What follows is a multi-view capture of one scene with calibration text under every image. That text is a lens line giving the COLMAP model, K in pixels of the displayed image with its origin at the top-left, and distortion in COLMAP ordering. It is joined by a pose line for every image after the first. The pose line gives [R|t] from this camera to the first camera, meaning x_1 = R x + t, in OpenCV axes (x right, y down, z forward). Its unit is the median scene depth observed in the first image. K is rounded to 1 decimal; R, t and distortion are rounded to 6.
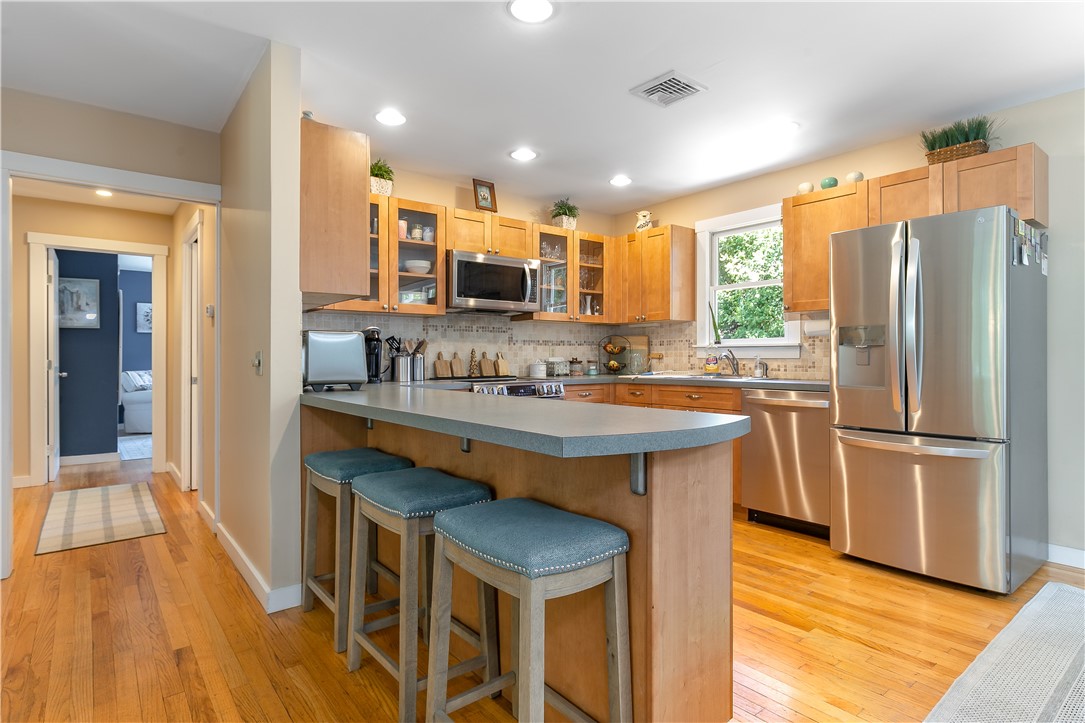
lens RADIAL K [[570.9, 0, 541.1], [0, 570.9, 356.6], [0, 0, 1]] dist [-0.005866, 0.000564]
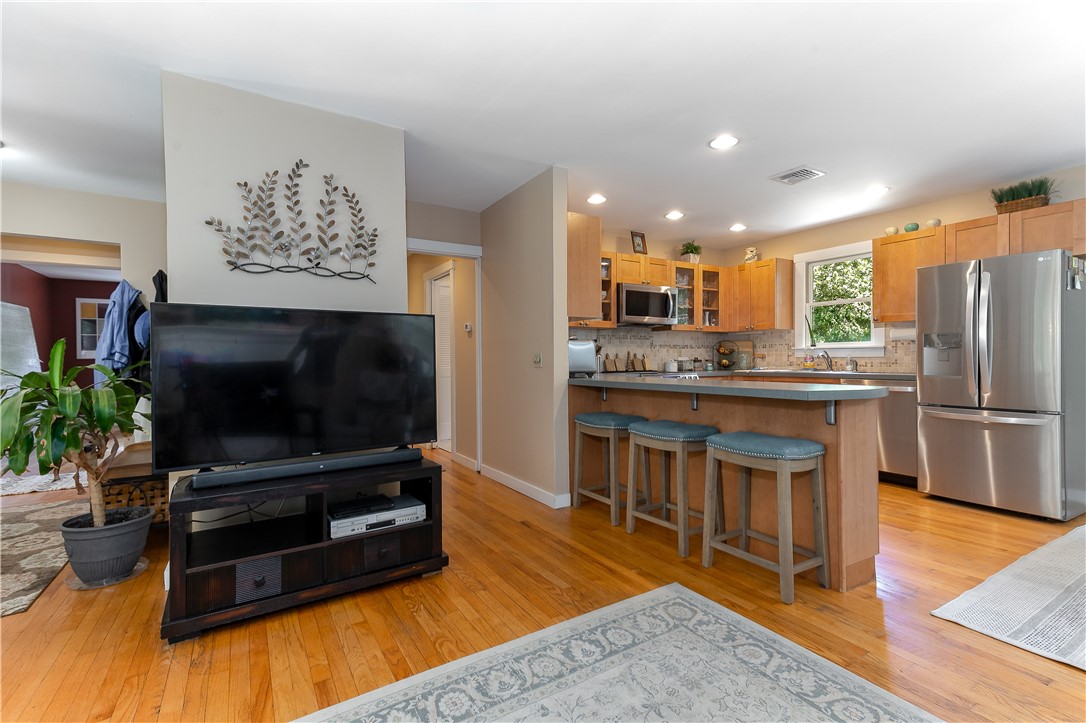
lens RADIAL K [[497.2, 0, 532.1], [0, 497.2, 360.5], [0, 0, 1]] dist [0.004149, 0.008557]
pose [[0.990371, -0.003338, -0.138395, -0.187548], [0.003804, 0.999988, 0.003103, 0.004498], [0.138383, -0.003600, 0.990372, -0.254882]]
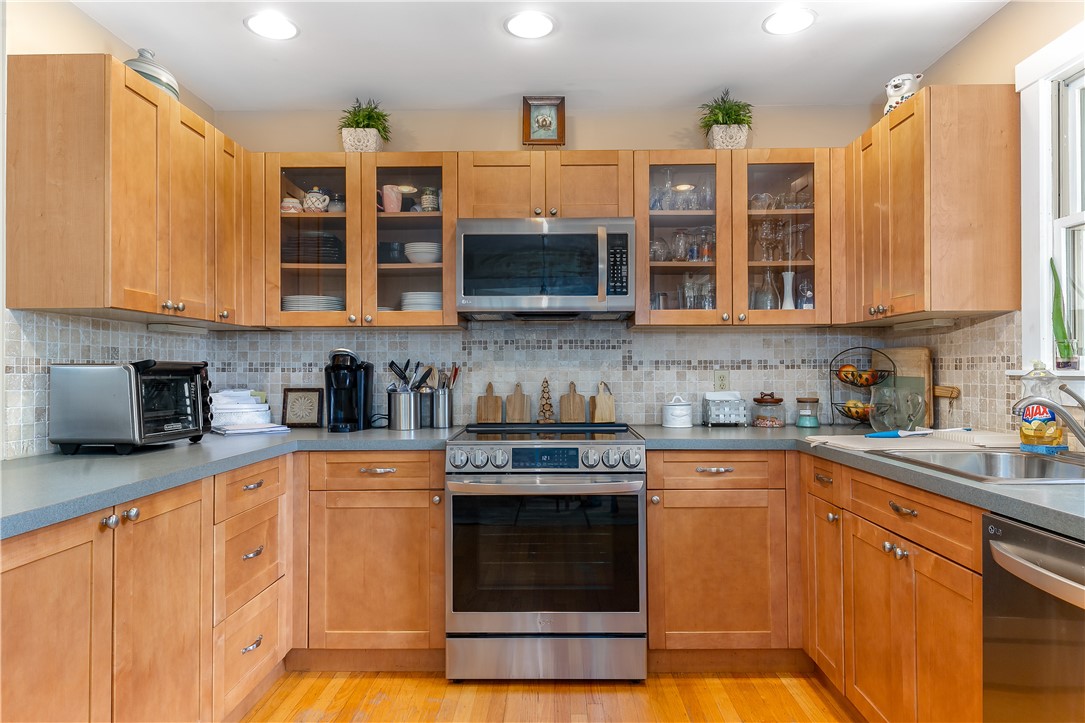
lens RADIAL K [[678.1, 0, 542.5], [0, 678.1, 361.5], [0, 0, 1]] dist [0.020643, -0.002883]
pose [[0.773604, -0.008399, -0.633614, 0.340049], [0.002368, 0.999943, -0.010363, -0.023689], [0.633665, 0.006516, 0.773580, 0.444708]]
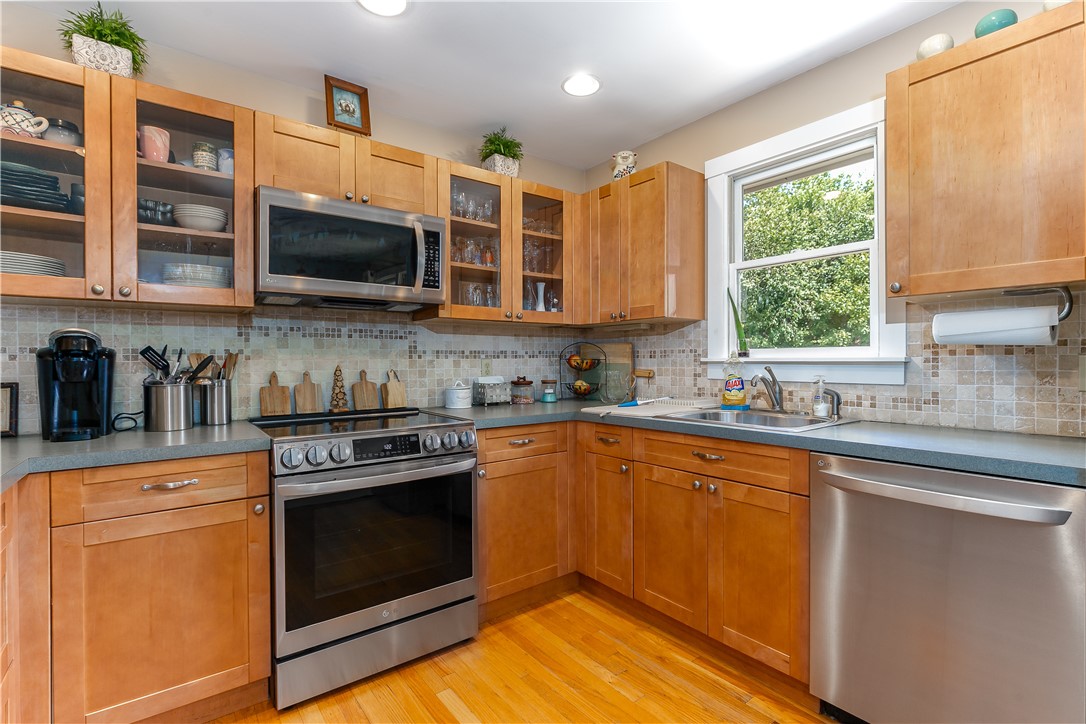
lens RADIAL K [[508.0, 0, 543.0], [0, 508.0, 362.0], [0, 0, 1]] dist [-0.002850, -0.000147]
pose [[0.999837, -0.002285, -0.017896, 0.109167], [0.002353, 0.999990, 0.003736, -0.019697], [0.017888, -0.003778, 0.999833, 0.471063]]
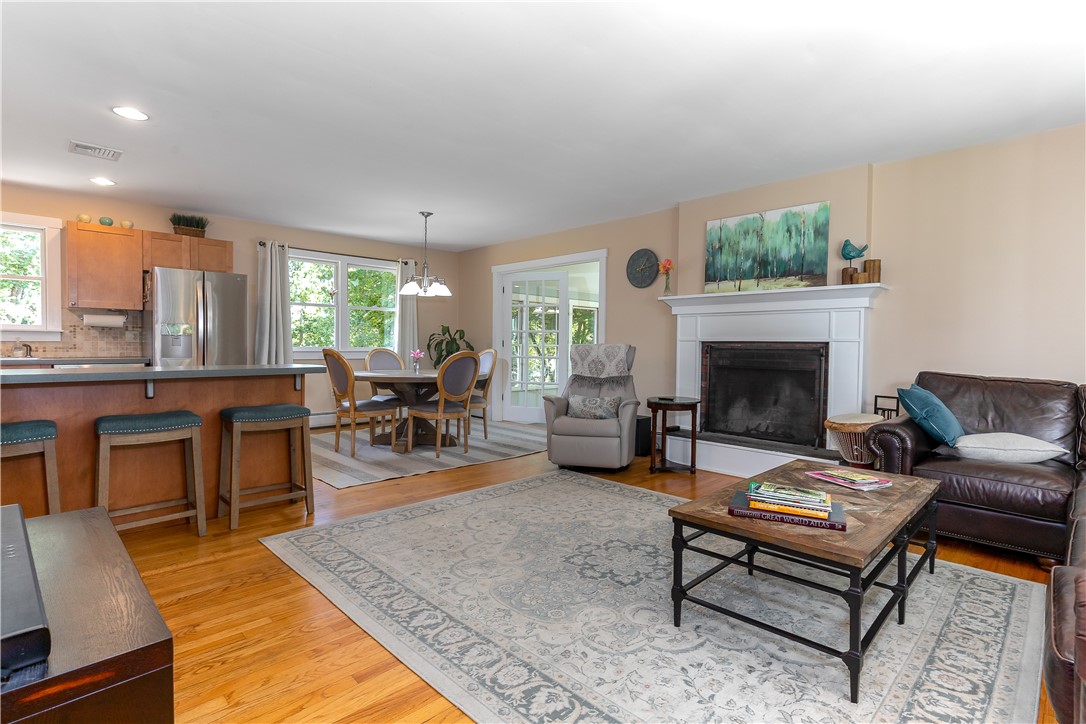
lens RADIAL K [[530.3, 0, 564.4], [0, 530.3, 362.1], [0, 0, 1]] dist [-0.000568, 0.000037]
pose [[-0.124009, -0.034183, 0.991692, -0.824571], [-0.011452, 0.999389, 0.033016, -0.003011], [-0.992215, -0.007263, -0.124325, 0.005273]]
